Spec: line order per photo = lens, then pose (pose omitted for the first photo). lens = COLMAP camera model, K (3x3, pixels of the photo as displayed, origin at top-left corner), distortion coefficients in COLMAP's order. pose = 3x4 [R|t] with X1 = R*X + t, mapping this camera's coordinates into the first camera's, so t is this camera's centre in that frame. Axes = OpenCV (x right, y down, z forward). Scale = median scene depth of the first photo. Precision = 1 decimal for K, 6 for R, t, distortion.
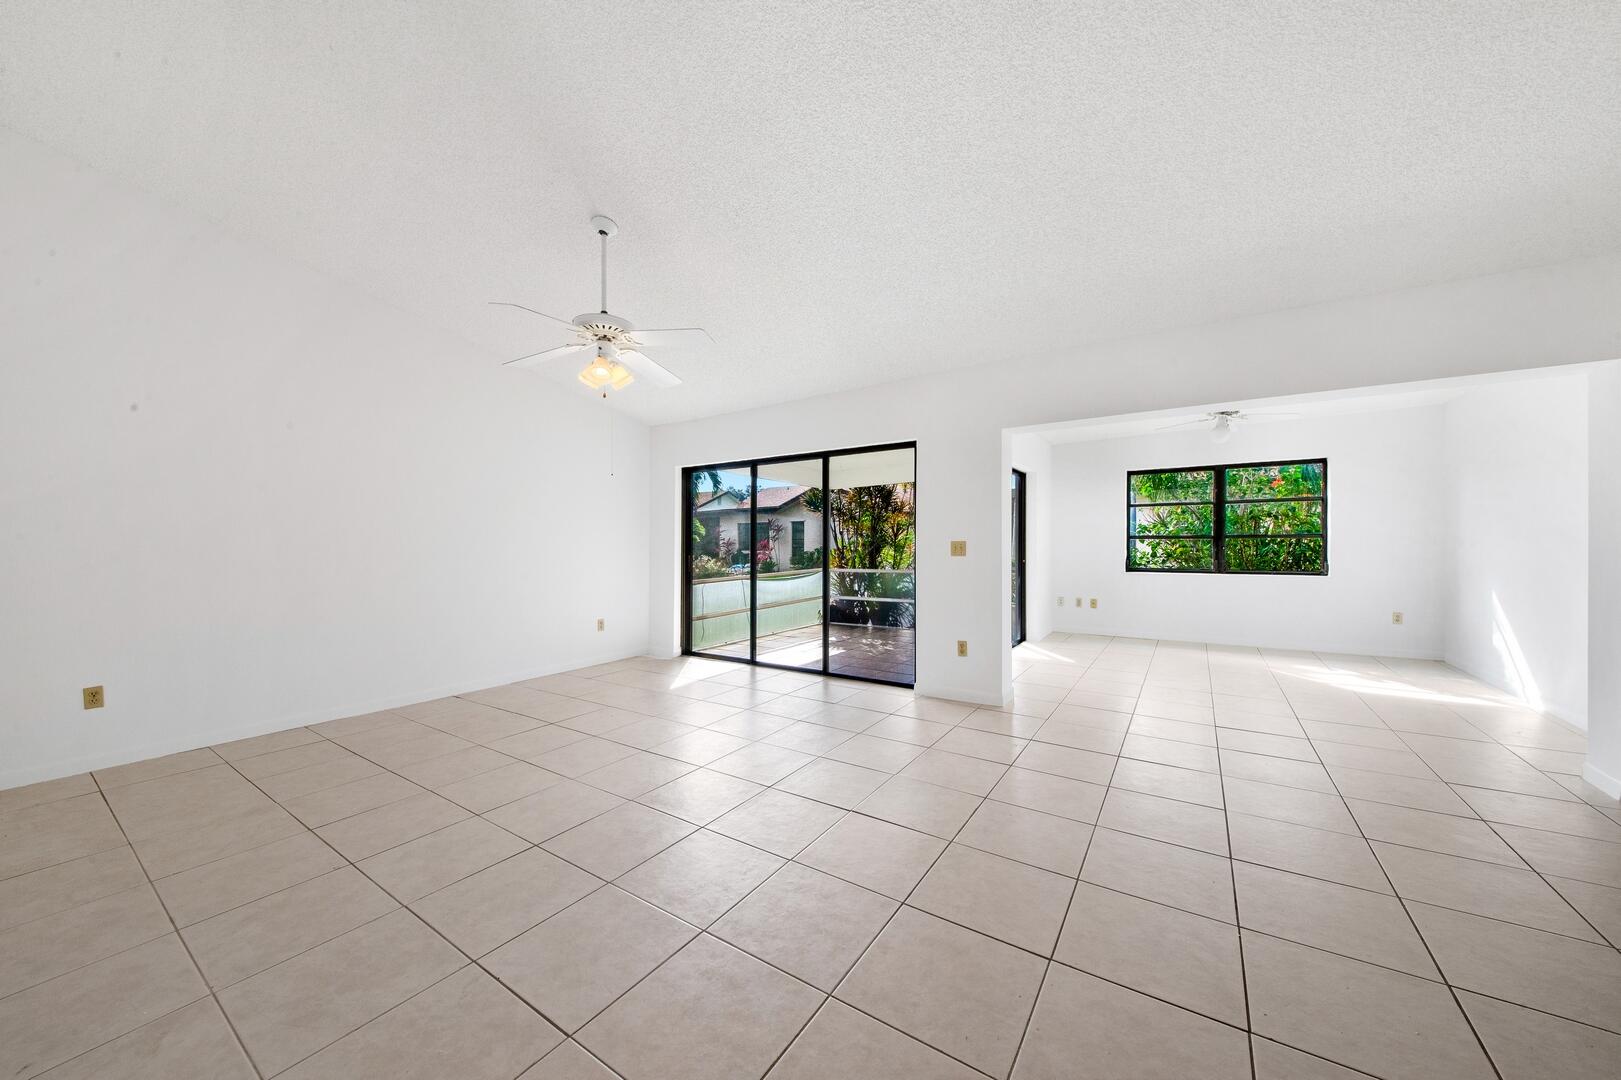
lens RADIAL K [[571.5, 0, 808.7], [0, 571.5, 548.0], [0, 0, 1]] dist [0.017043, -0.003131]
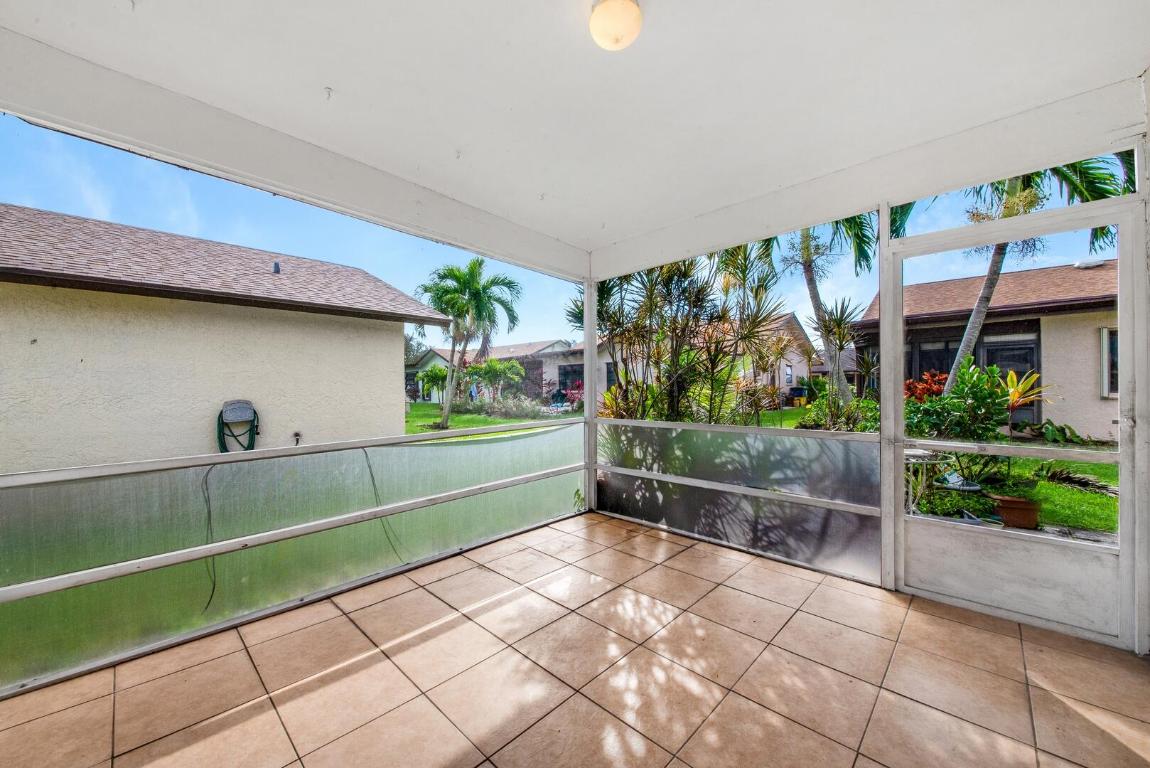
lens RADIAL K [[425.8, 0, 557.4], [0, 425.8, 381.8], [0, 0, 1]] dist [-0.013551, -0.000520]
pose [[0.980982, -0.002228, -0.194084, 0.116899], [-0.001339, 0.999833, -0.018249, 0.009542], [0.194092, 0.018162, 0.980815, 0.779095]]
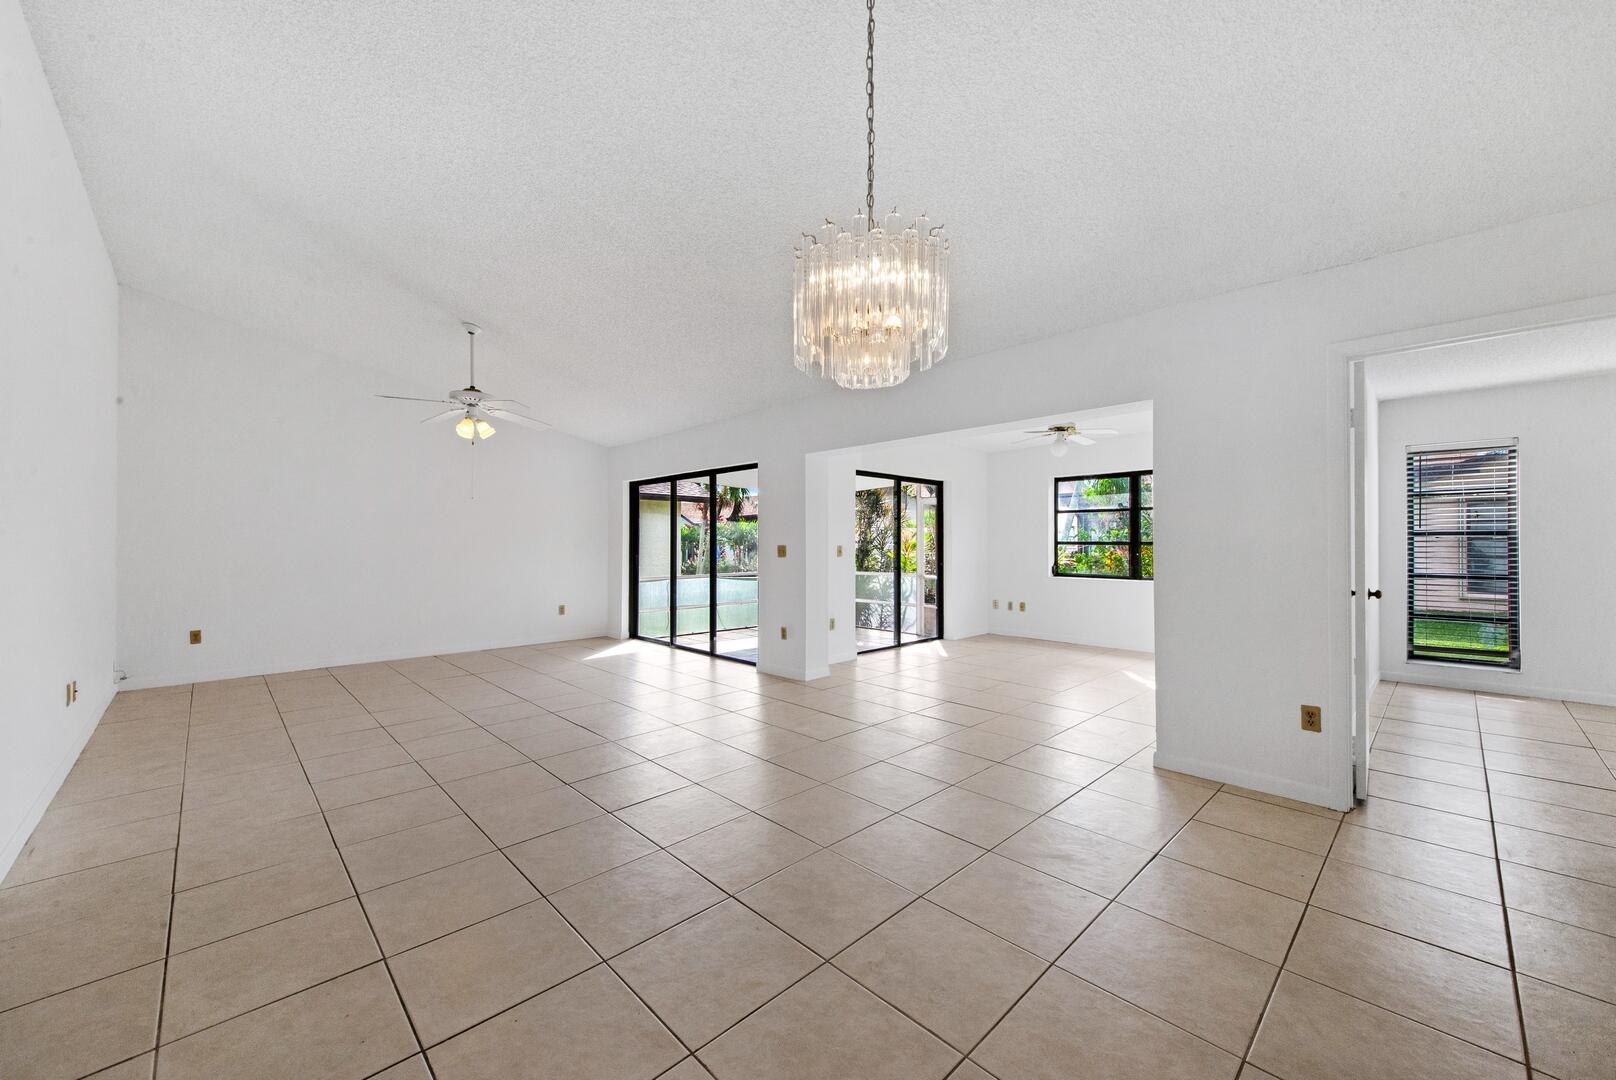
lens RADIAL K [[629.0, 0, 816.4], [0, 629.0, 543.3], [0, 0, 1]] dist [0.014857, -0.000350]
pose [[0.979932, 0.009256, -0.199116, 0.375696], [-0.011286, 0.999895, -0.009061, -0.002940], [0.199011, 0.011127, 0.979934, -0.185538]]
